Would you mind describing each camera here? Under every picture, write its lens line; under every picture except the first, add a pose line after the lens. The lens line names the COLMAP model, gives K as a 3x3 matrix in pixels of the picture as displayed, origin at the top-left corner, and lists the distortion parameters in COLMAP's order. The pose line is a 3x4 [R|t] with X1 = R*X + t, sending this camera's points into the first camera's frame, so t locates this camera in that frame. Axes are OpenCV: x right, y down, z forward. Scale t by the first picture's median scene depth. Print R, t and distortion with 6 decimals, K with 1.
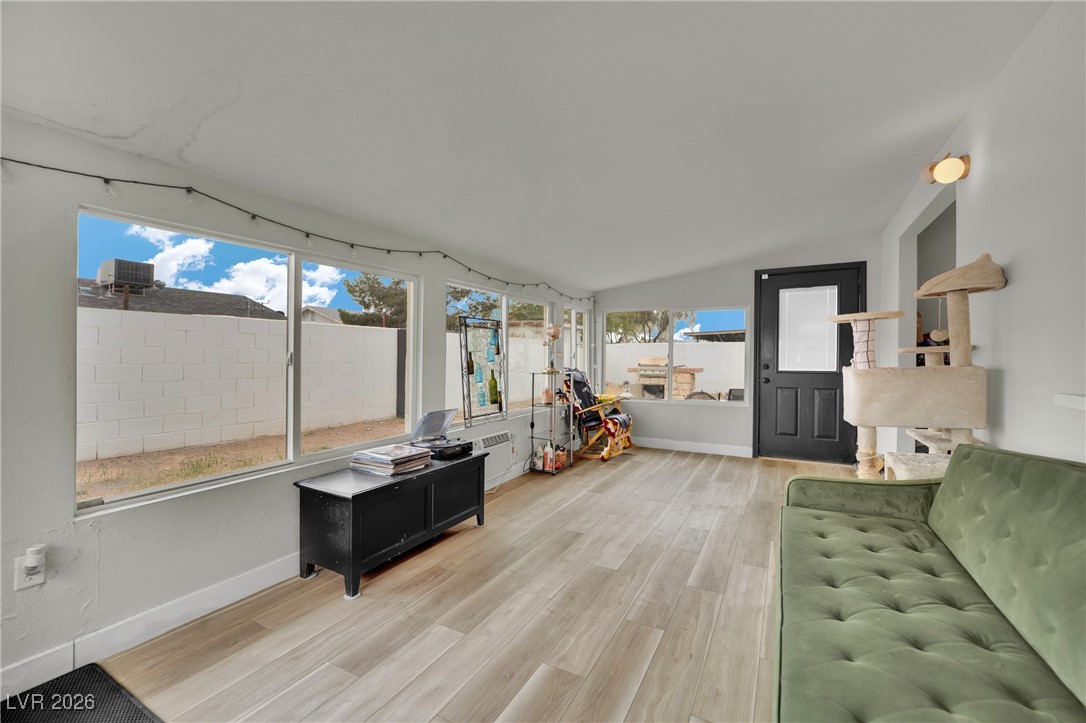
lens RADIAL K [[447.2, 0, 539.0], [0, 447.2, 358.4], [0, 0, 1]] dist [-0.021989, 0.000275]
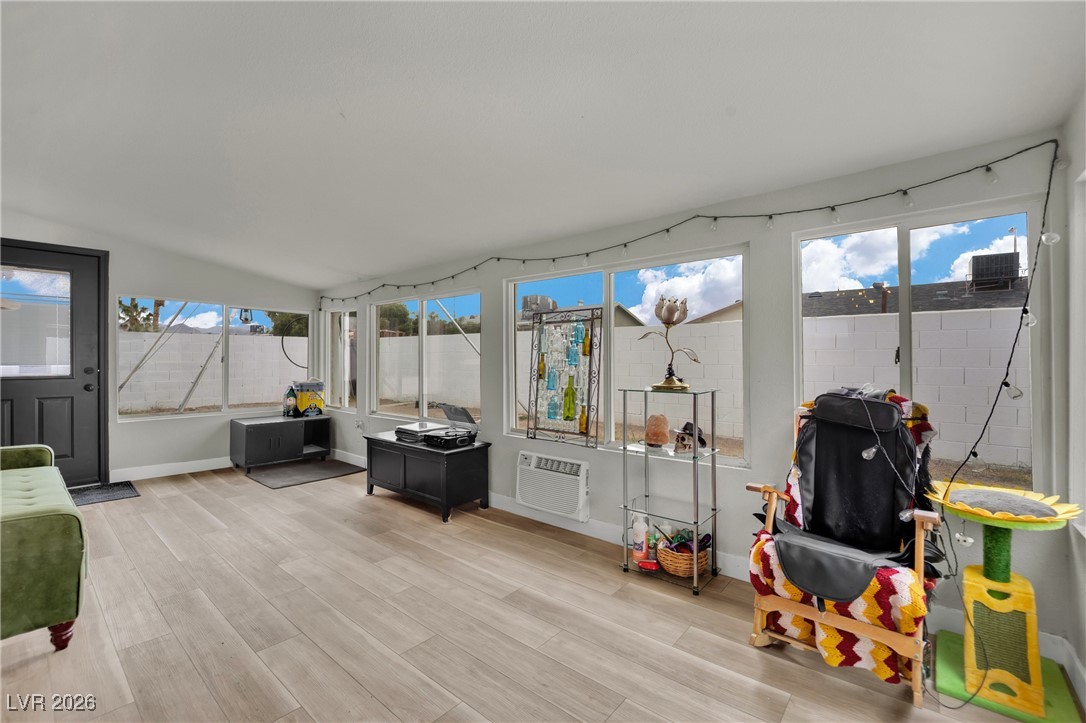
lens RADIAL K [[447.2, 0, 539.3], [0, 447.2, 355.5], [0, 0, 1]] dist [-0.021989, 0.000275]
pose [[-0.184023, -0.000600, -0.982922, 0.749518], [0.002817, 0.999995, -0.001138, -0.008775], [0.982918, -0.002979, -0.184021, 1.245671]]
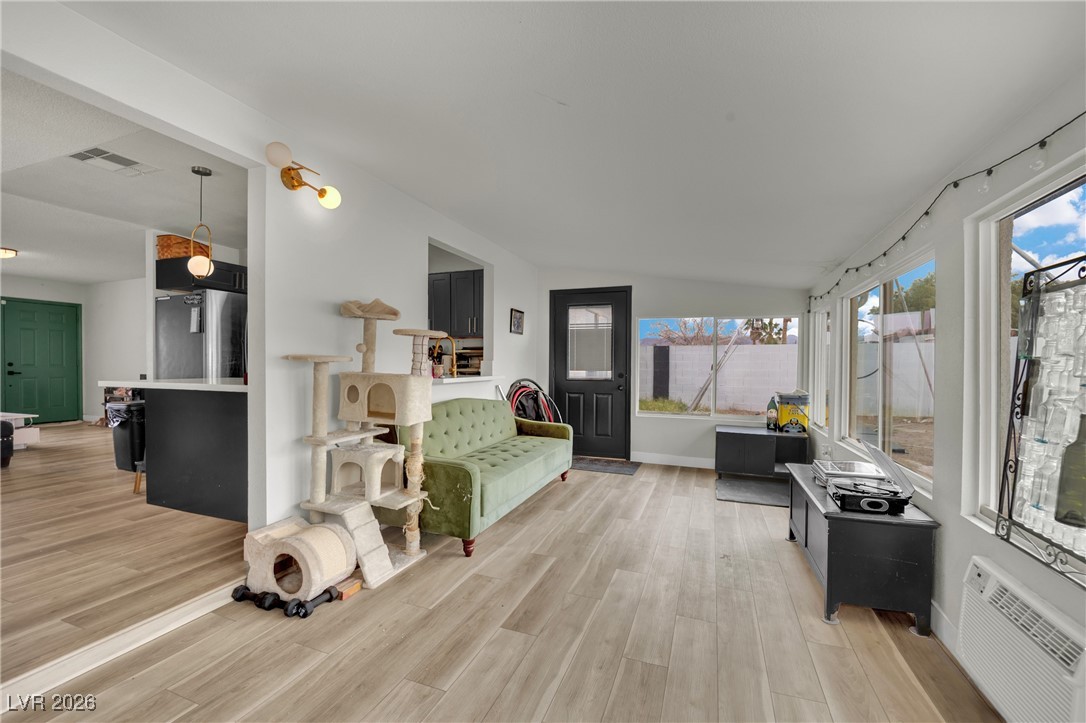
lens RADIAL K [[447.2, 0, 552.8], [0, 447.2, 367.6], [0, 0, 1]] dist [-0.021989, 0.000275]
pose [[-0.985761, -0.000564, -0.168152, 0.350160], [-0.001246, 0.999991, 0.003946, -0.007841], [0.168148, 0.004099, -0.985753, 1.406406]]
